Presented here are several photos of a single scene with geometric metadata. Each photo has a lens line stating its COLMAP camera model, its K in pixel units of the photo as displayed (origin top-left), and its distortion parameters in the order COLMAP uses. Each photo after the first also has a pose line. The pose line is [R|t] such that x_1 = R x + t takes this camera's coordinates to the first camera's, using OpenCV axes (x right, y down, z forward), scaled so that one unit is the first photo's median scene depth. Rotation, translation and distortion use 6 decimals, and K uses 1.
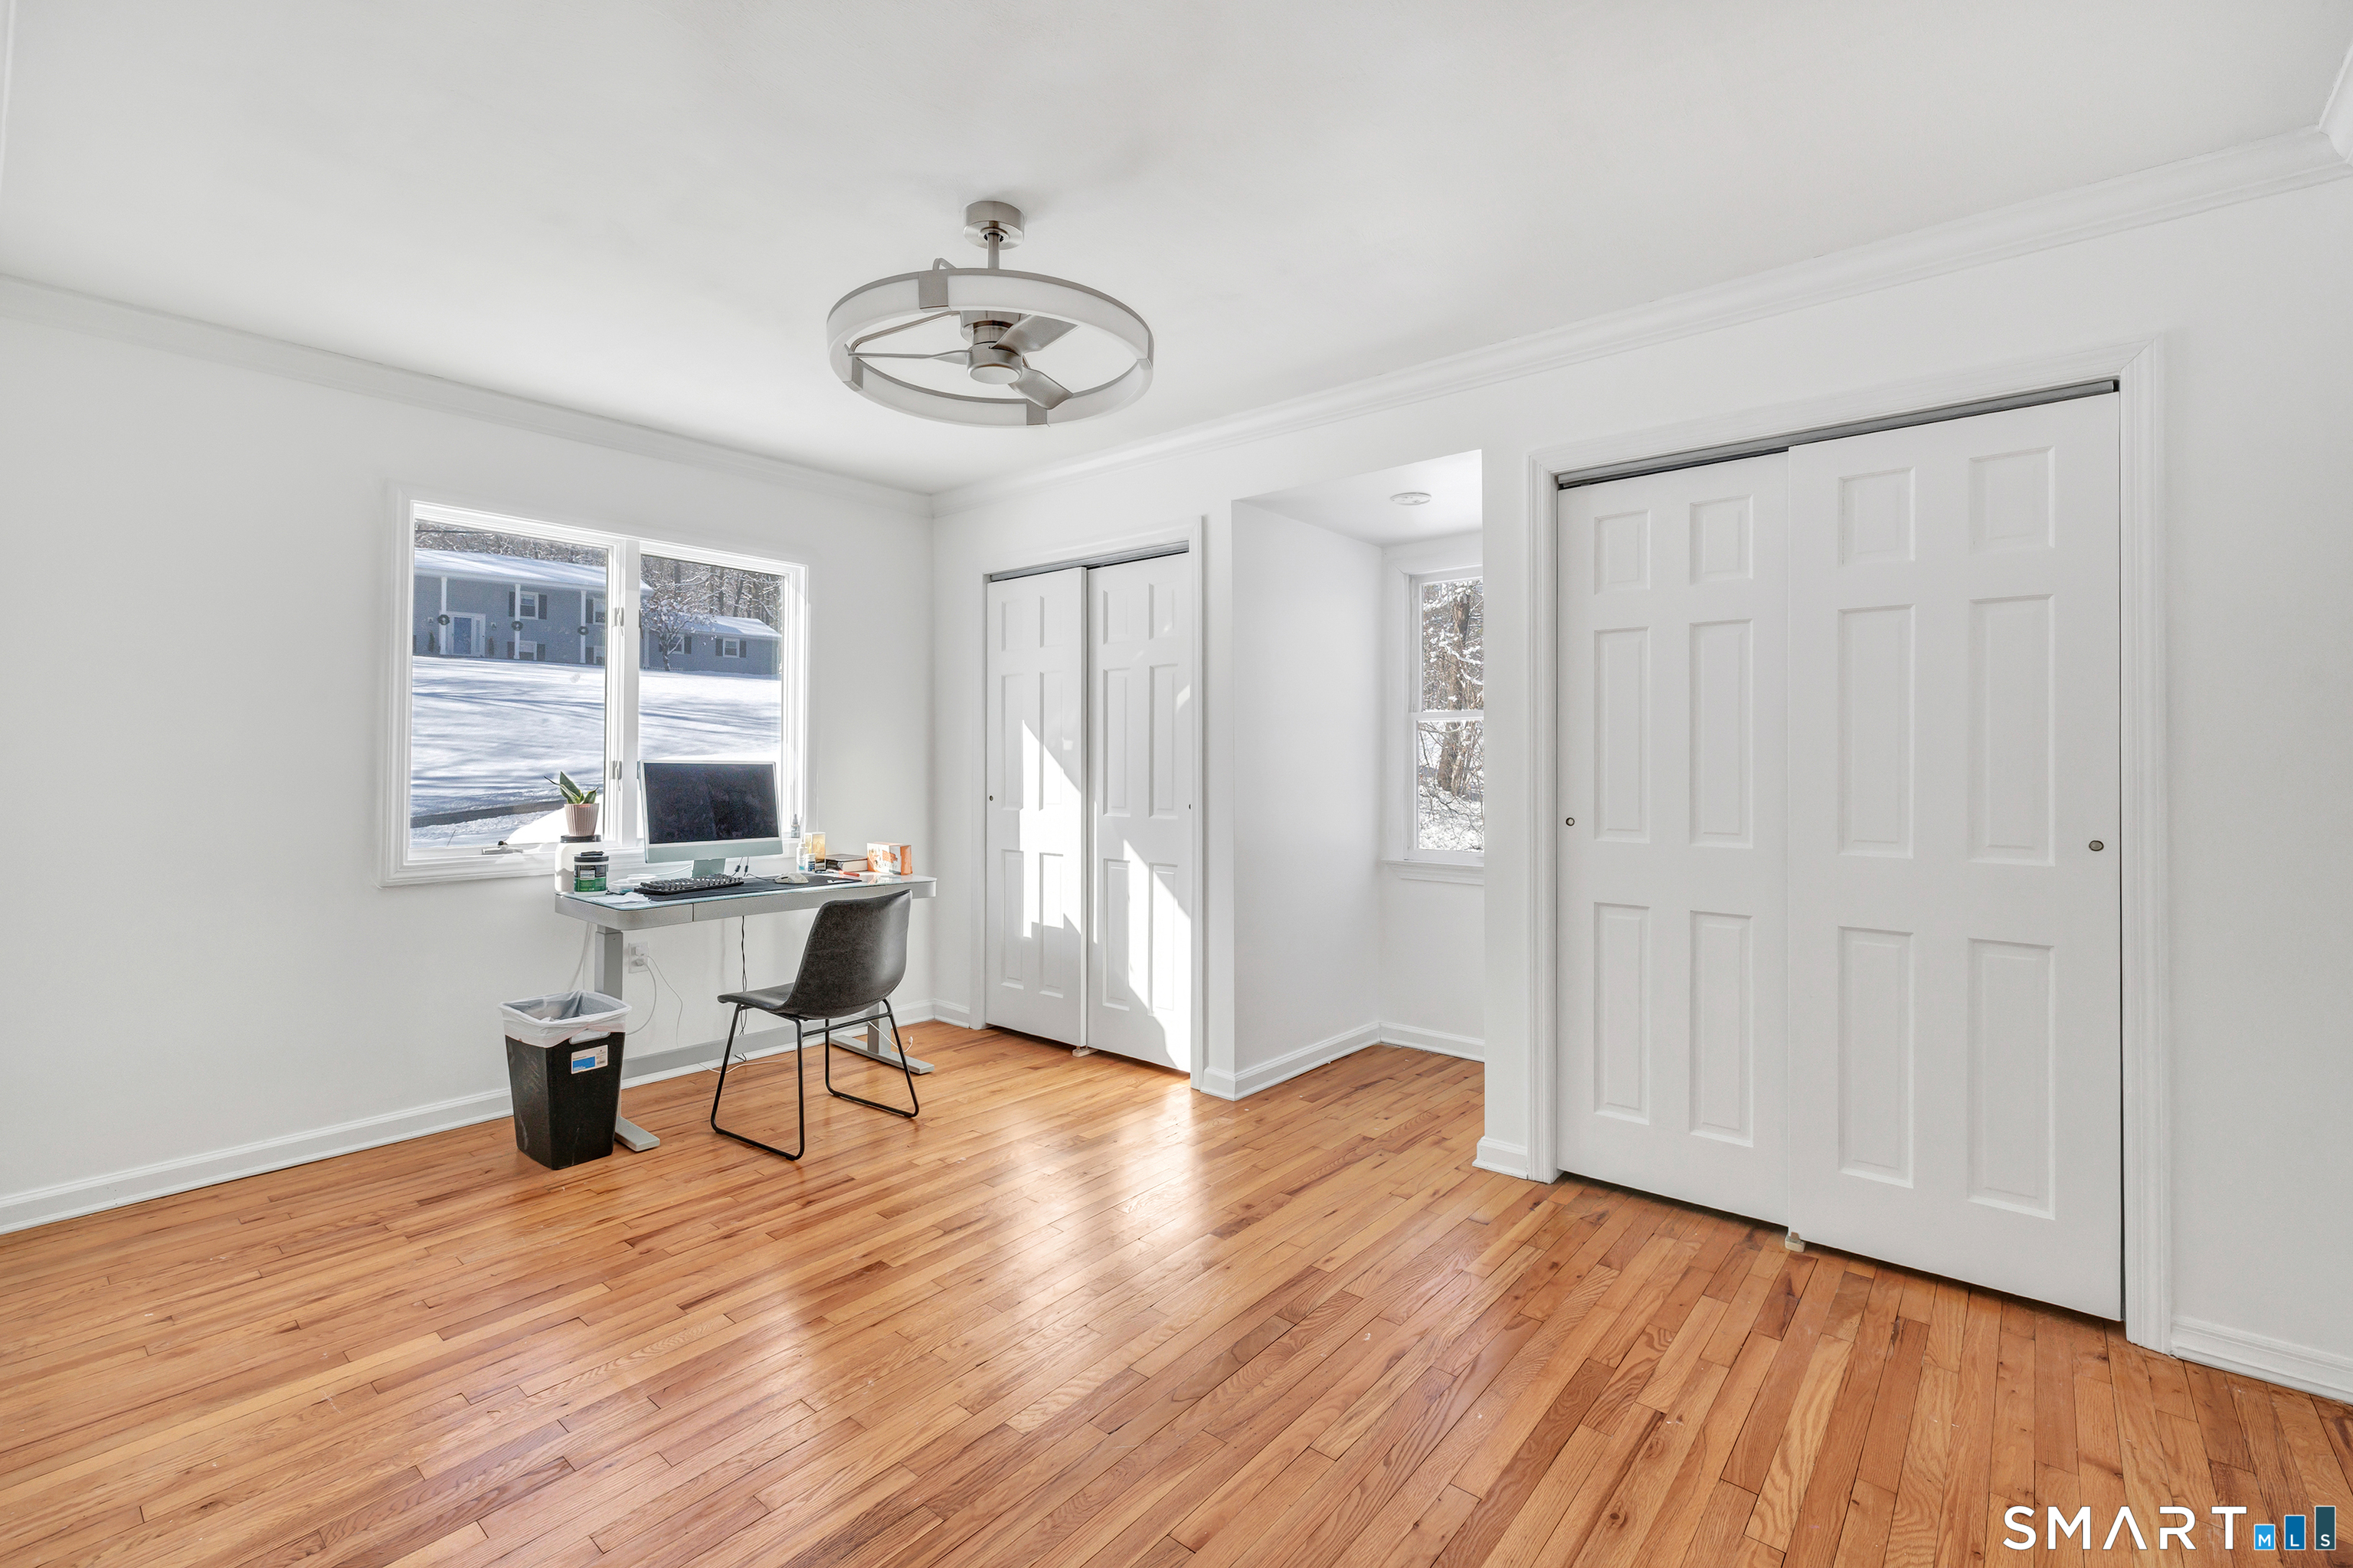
lens RADIAL K [[1040.2, 0, 1126.7], [0, 1040.2, 763.1], [0, 0, 1]] dist [0.004980, -0.000404]
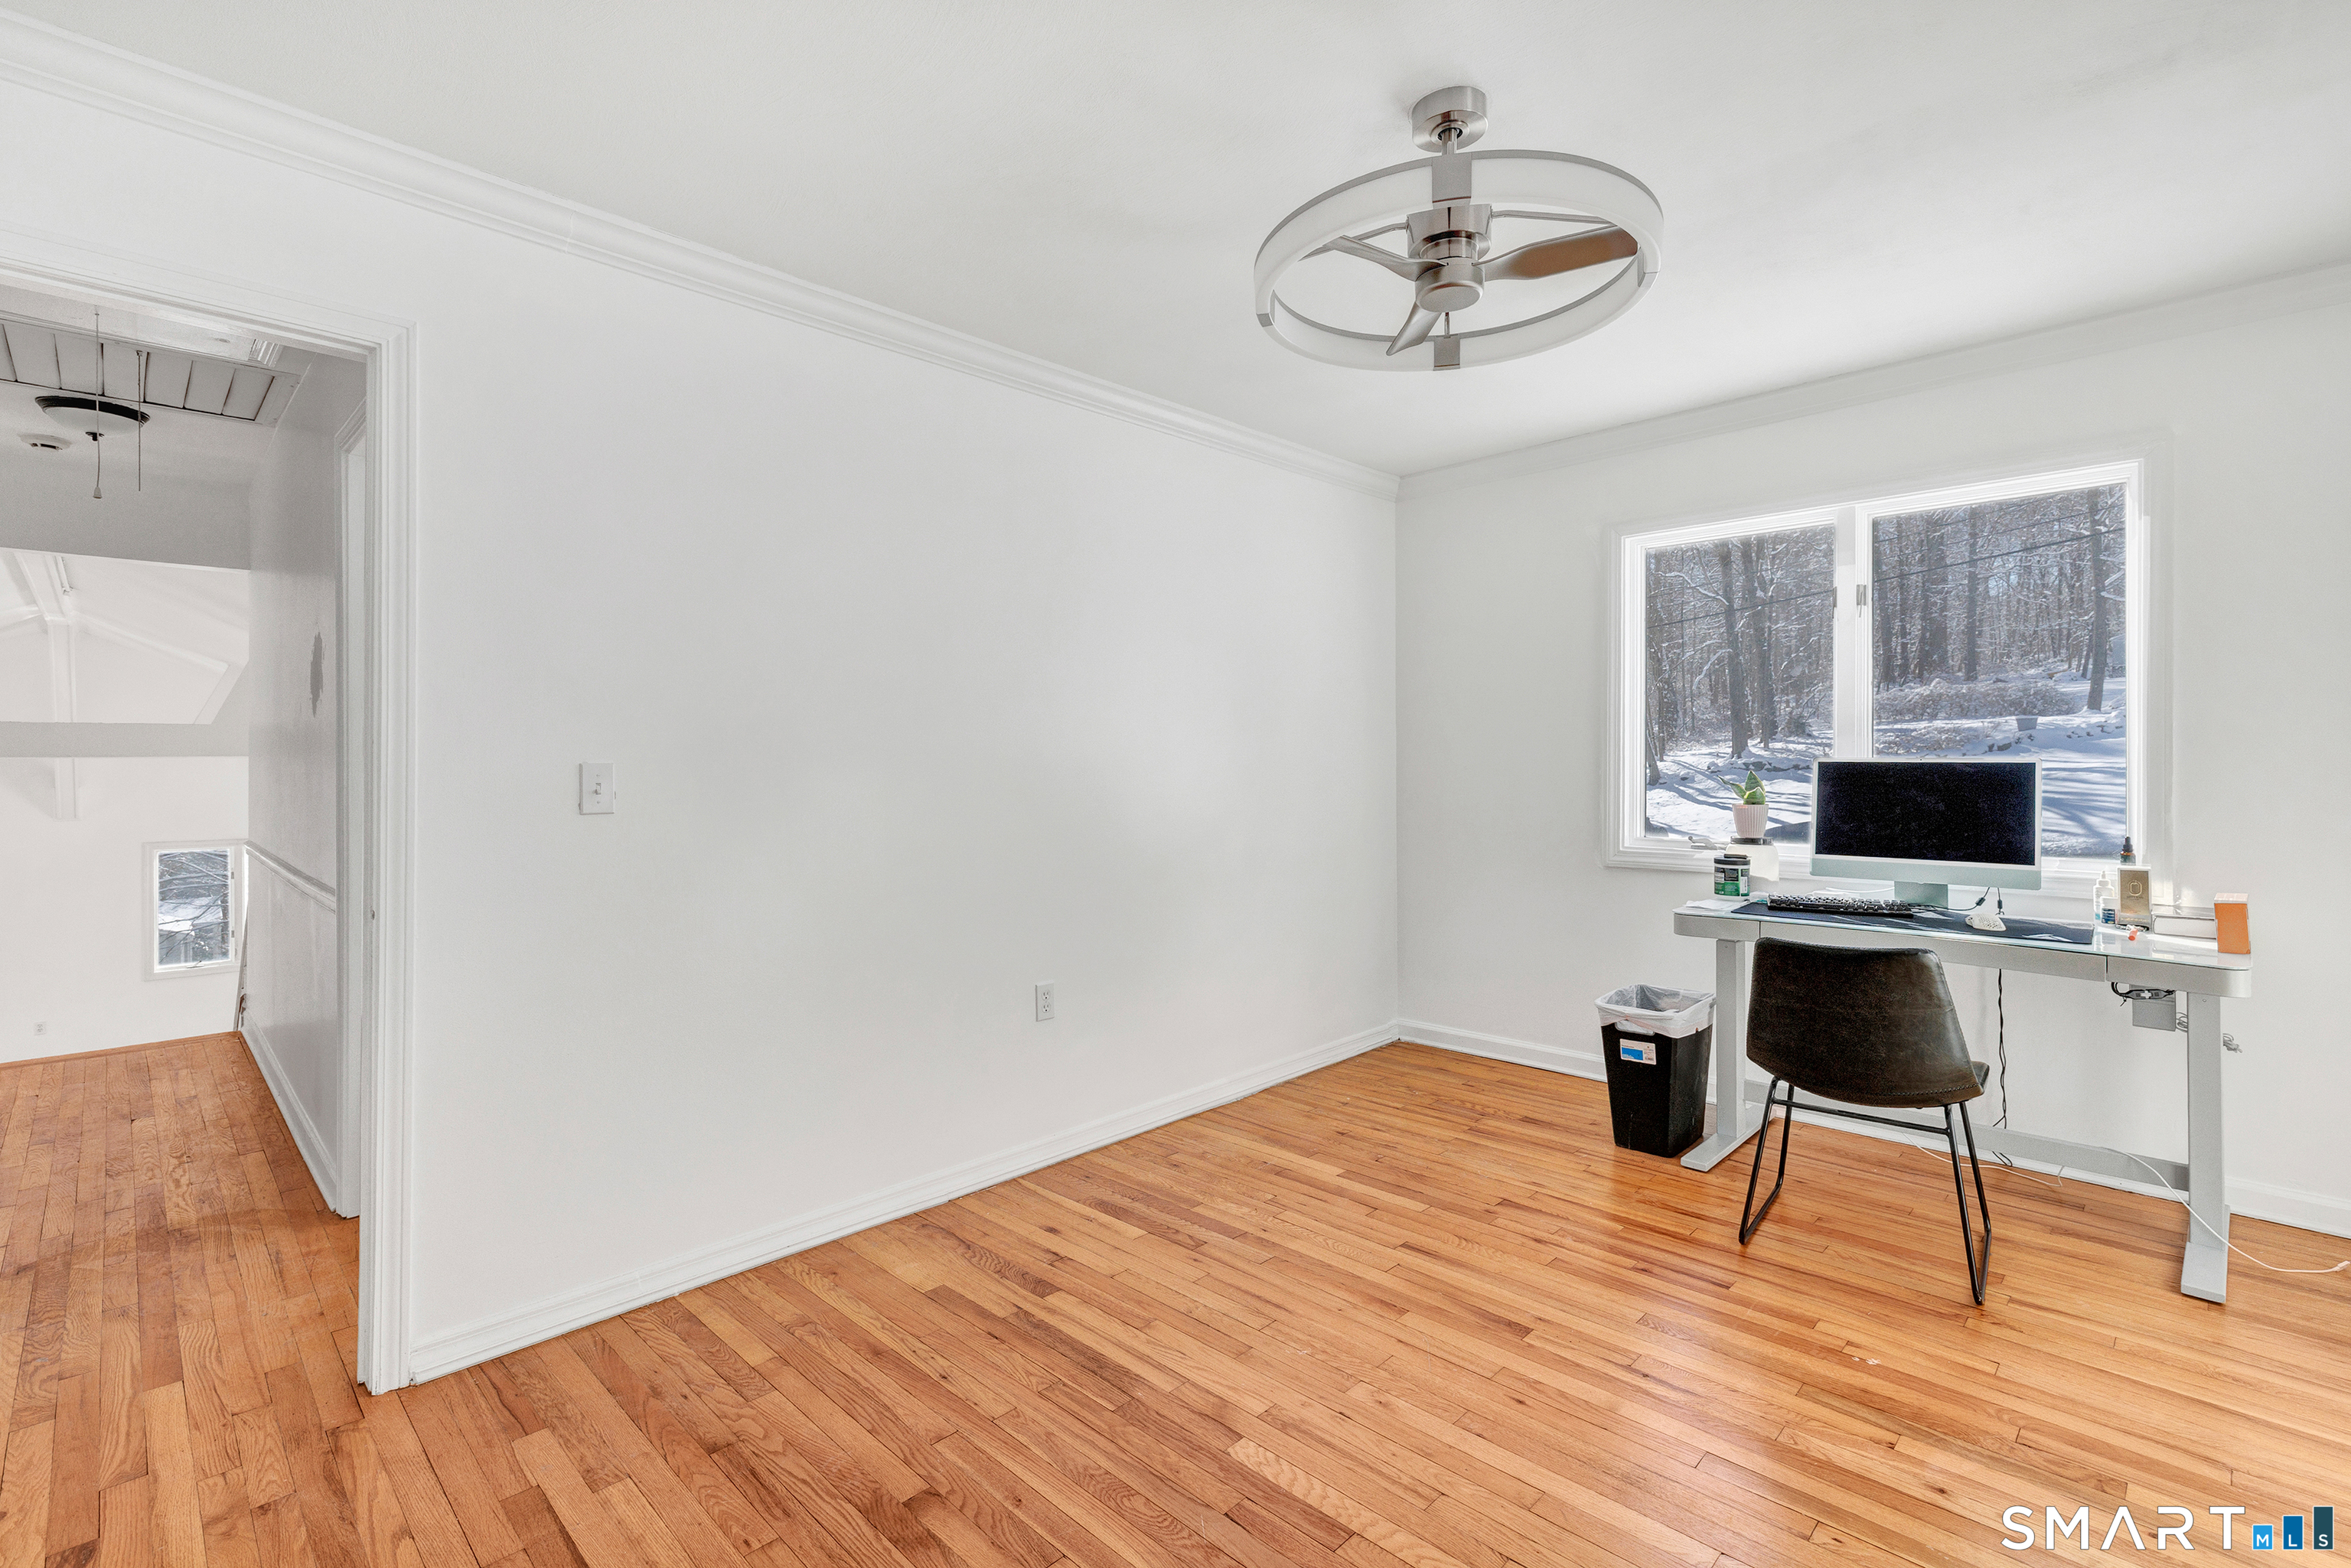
lens RADIAL K [[1039.3, 0, 1198.0], [0, 1039.3, 768.0], [0, 0, 1]] dist [0.004980, -0.000404]
pose [[-0.038917, 0.001944, -0.999241, 0.619709], [0.005156, 0.999985, 0.001744, 0.000721], [0.999229, -0.005084, -0.038926, 0.716907]]
